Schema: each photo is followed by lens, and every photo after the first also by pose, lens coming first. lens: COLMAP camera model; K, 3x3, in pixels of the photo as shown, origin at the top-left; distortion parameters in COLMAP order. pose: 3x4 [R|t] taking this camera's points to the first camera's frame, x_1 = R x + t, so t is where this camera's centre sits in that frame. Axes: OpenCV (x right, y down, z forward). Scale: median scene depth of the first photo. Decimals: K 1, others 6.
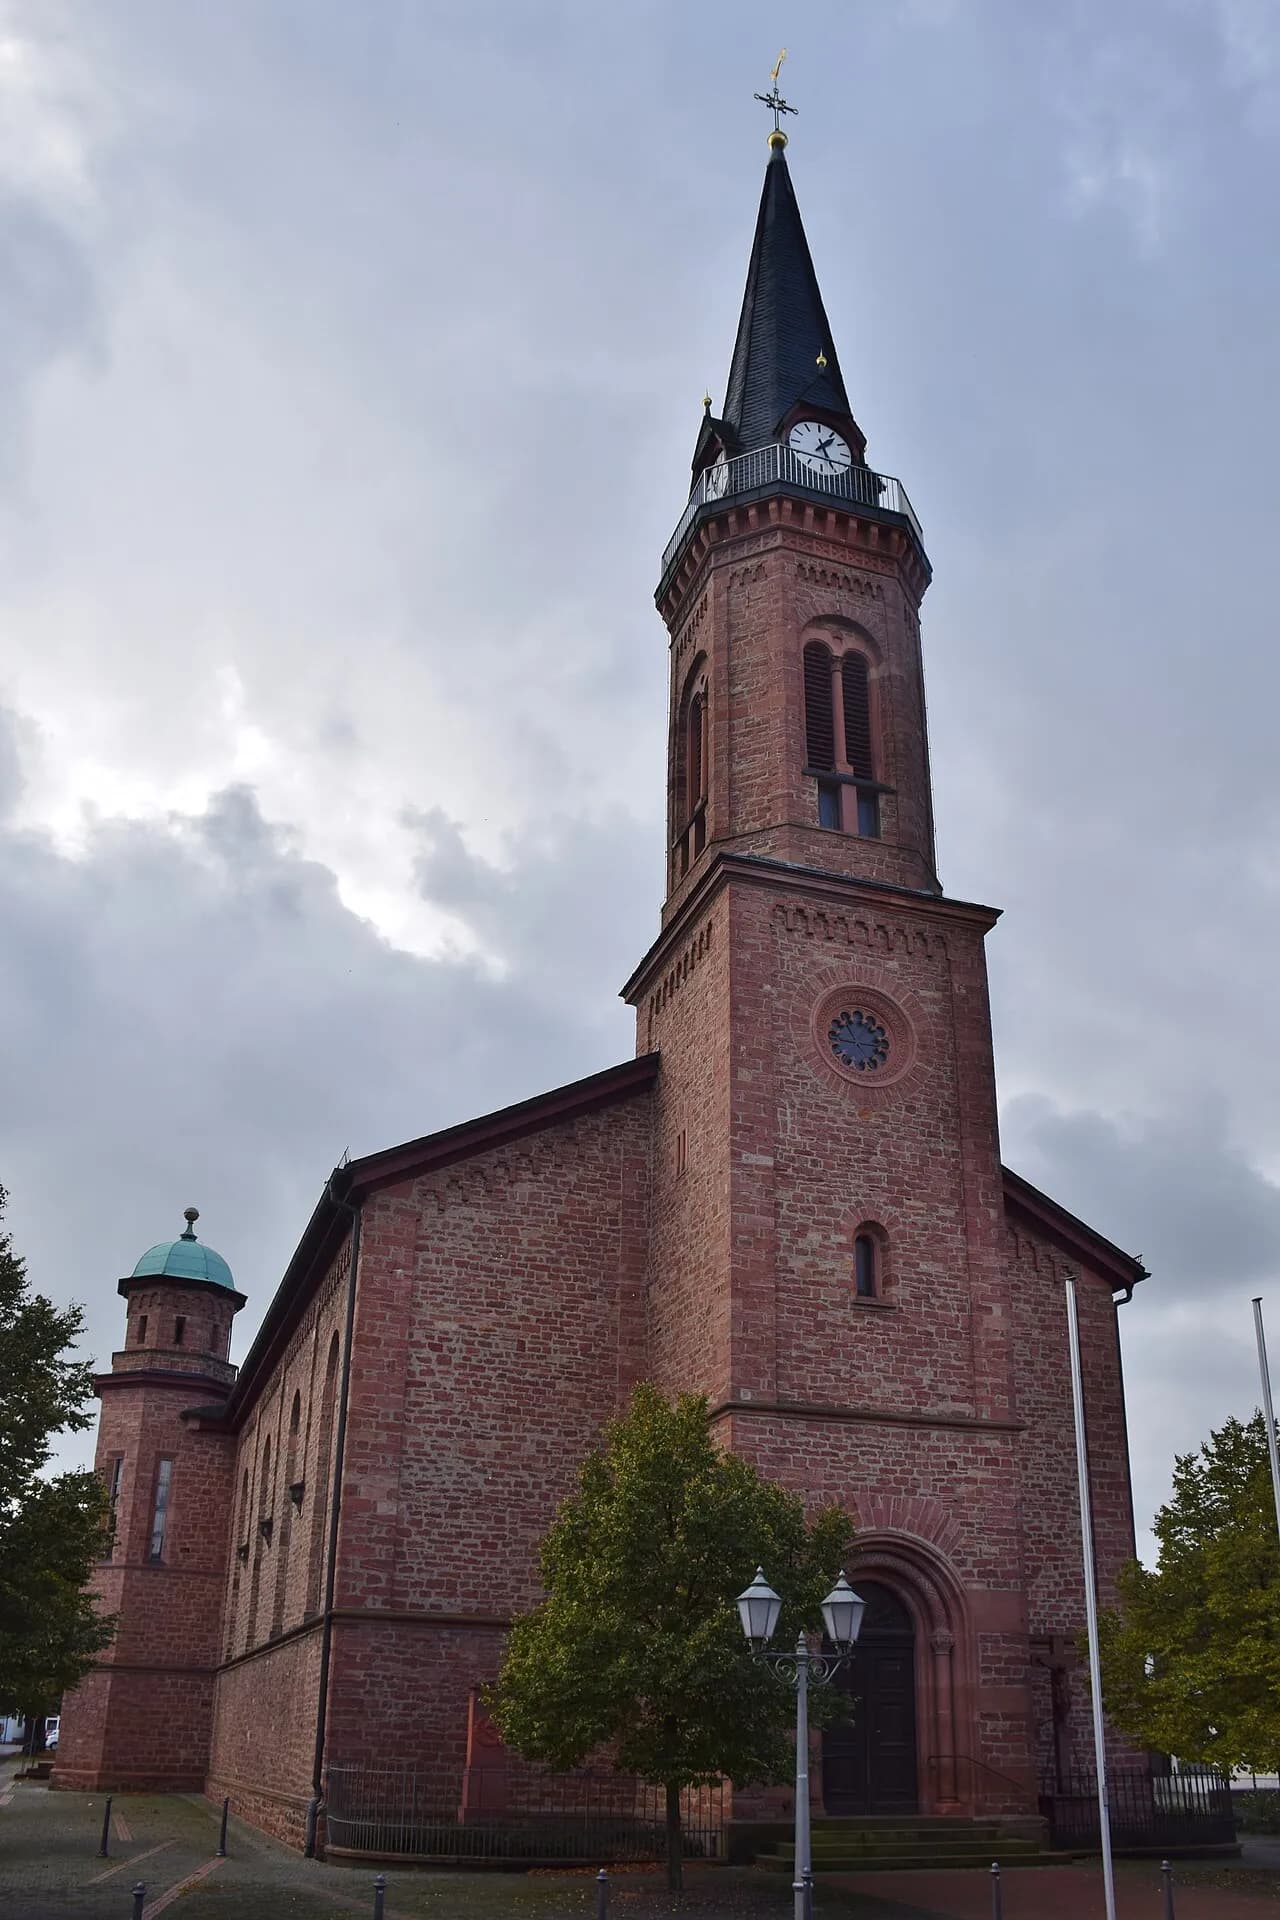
lens RADIAL K [[1778.6, 0, 640.0], [0, 1778.6, 960.0], [0, 0, 1]] dist [-0.158575, 0.019569]
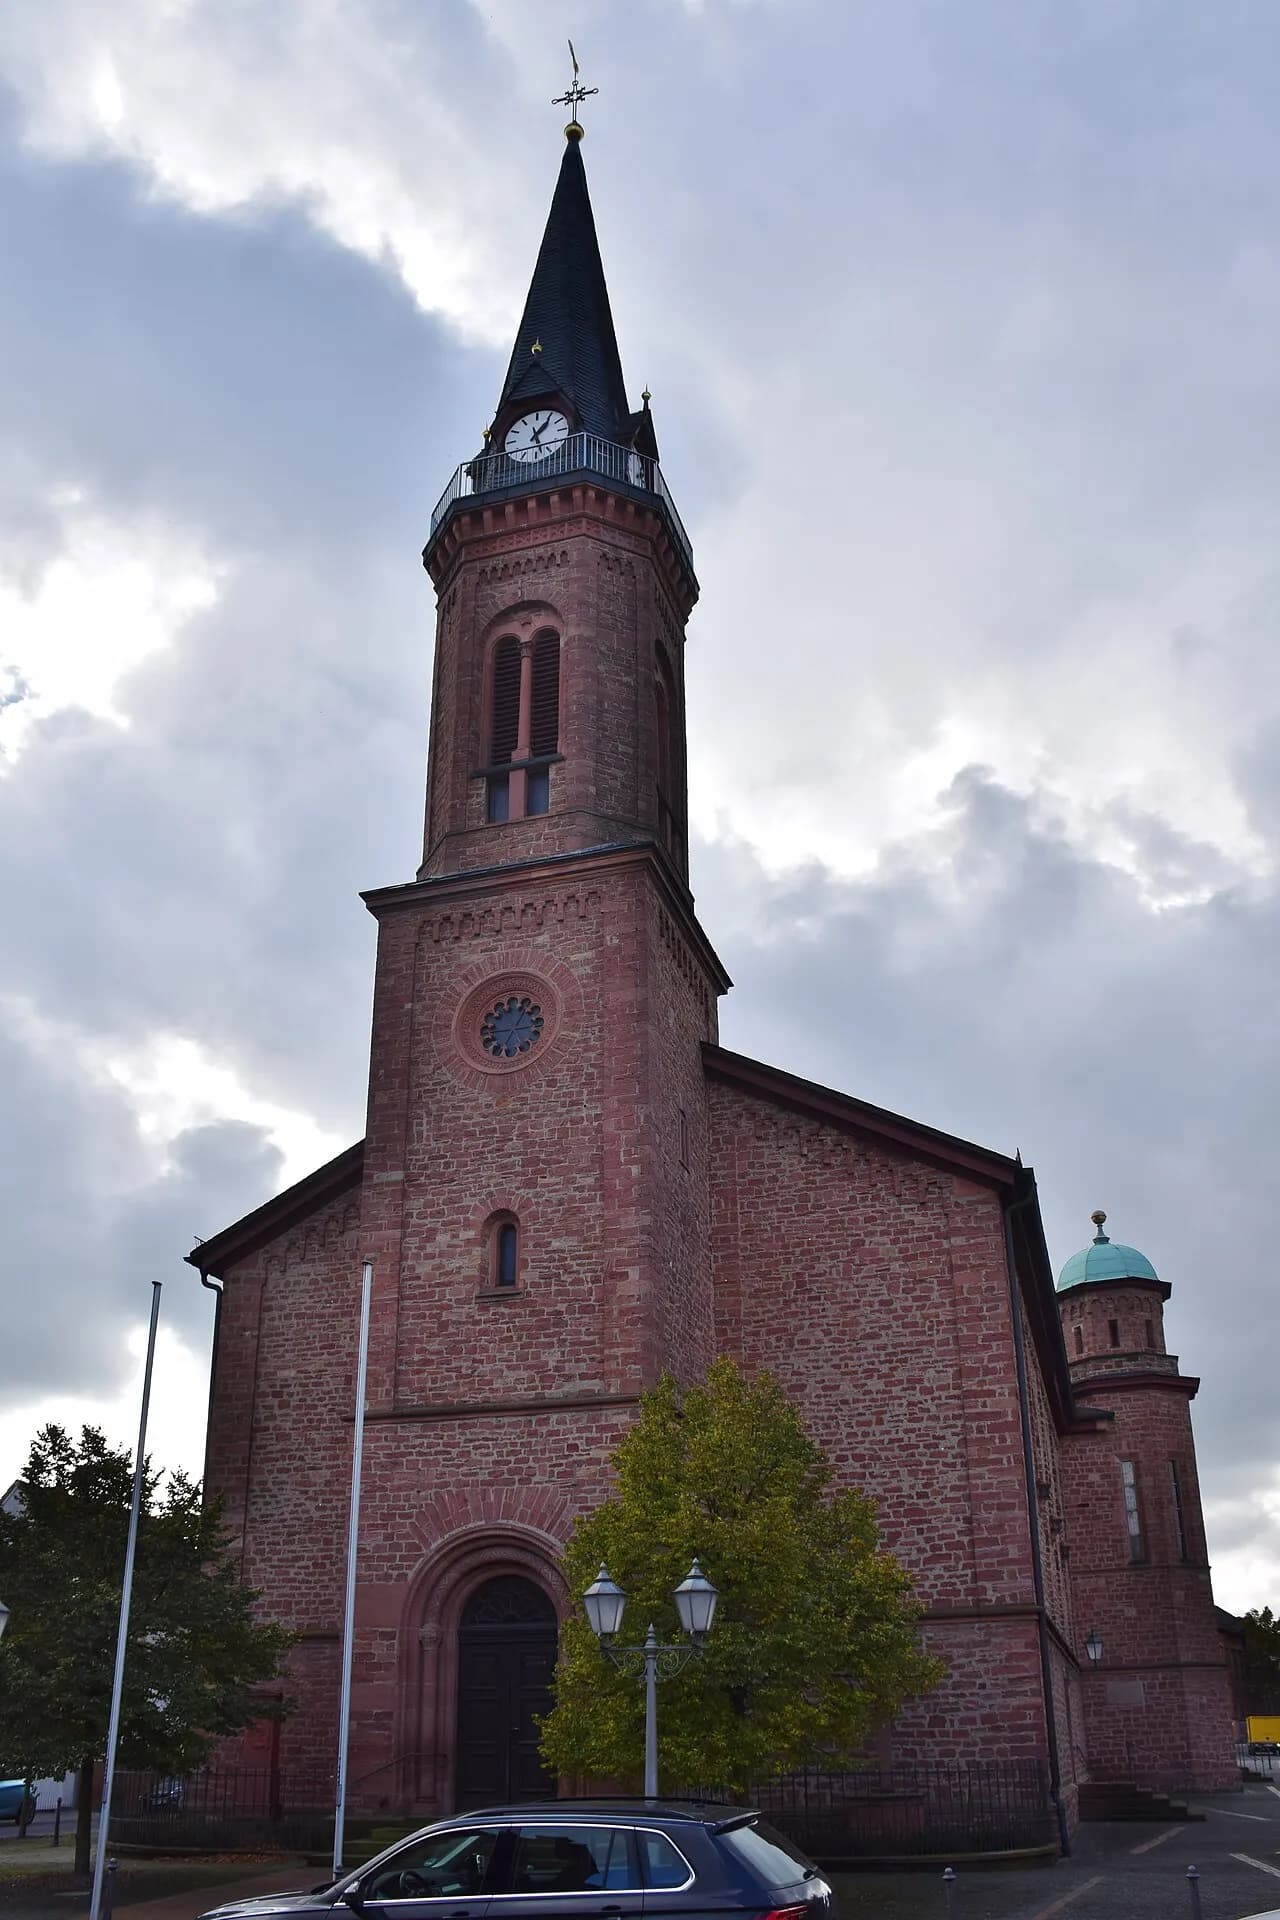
lens RADIAL K [[1751.1, 0, 639.7], [0, 1751.1, 935.4], [0, 0, 1]] dist [-0.171163, 0.086265]
pose [[0.762020, -0.302204, -0.572711, 0.788037], [0.292042, 0.949756, -0.112585, 0.133714], [0.577959, -0.081464, 0.811989, 0.266852]]
